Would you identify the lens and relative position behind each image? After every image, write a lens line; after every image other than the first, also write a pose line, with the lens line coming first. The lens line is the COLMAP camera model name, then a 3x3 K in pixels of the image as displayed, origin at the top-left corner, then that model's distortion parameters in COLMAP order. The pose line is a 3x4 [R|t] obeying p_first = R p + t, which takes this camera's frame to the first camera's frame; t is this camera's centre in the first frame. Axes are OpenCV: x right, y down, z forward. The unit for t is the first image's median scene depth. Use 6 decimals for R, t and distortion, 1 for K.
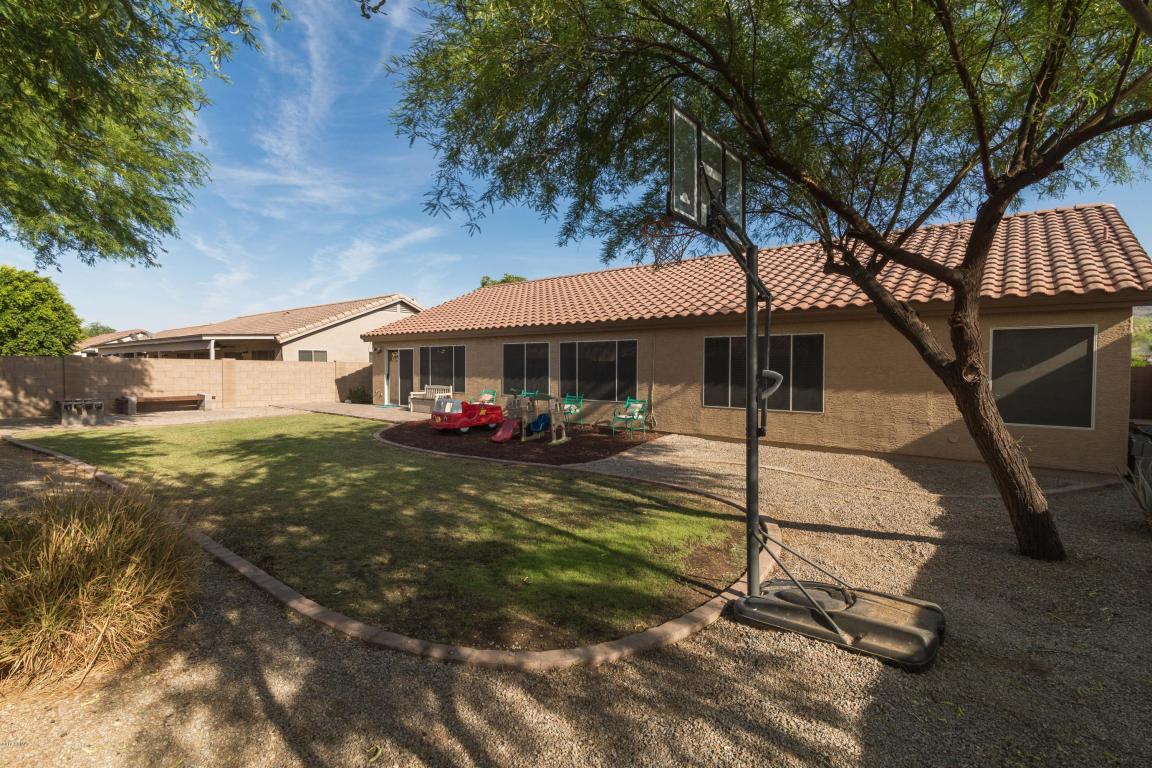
lens RADIAL K [[529.9, 0, 577.4], [0, 529.9, 370.0], [0, 0, 1]] dist [-0.000741, -0.000082]
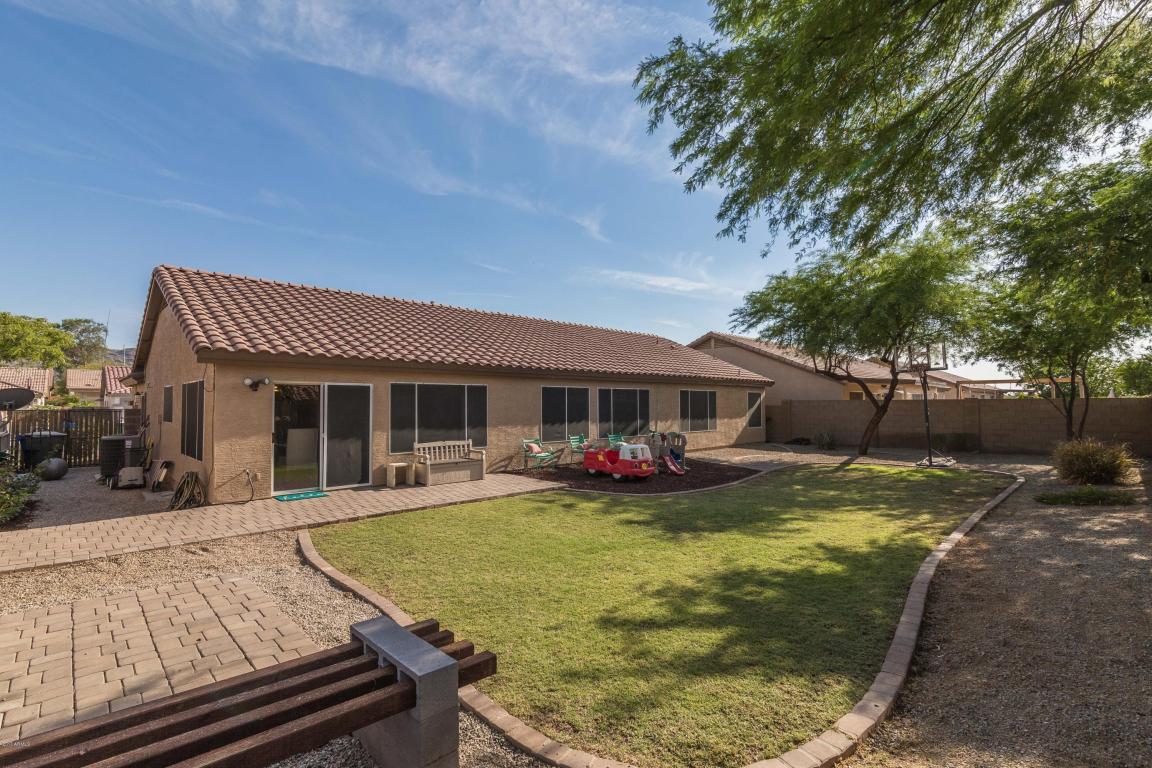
lens RADIAL K [[534.5, 0, 599.0], [0, 534.5, 377.8], [0, 0, 1]] dist [-0.000409, -0.000161]
pose [[0.103992, 0.052540, 0.993189, -1.031122], [0.024903, 0.998153, -0.055410, -0.011139], [-0.994266, 0.030495, 0.102491, 0.815660]]
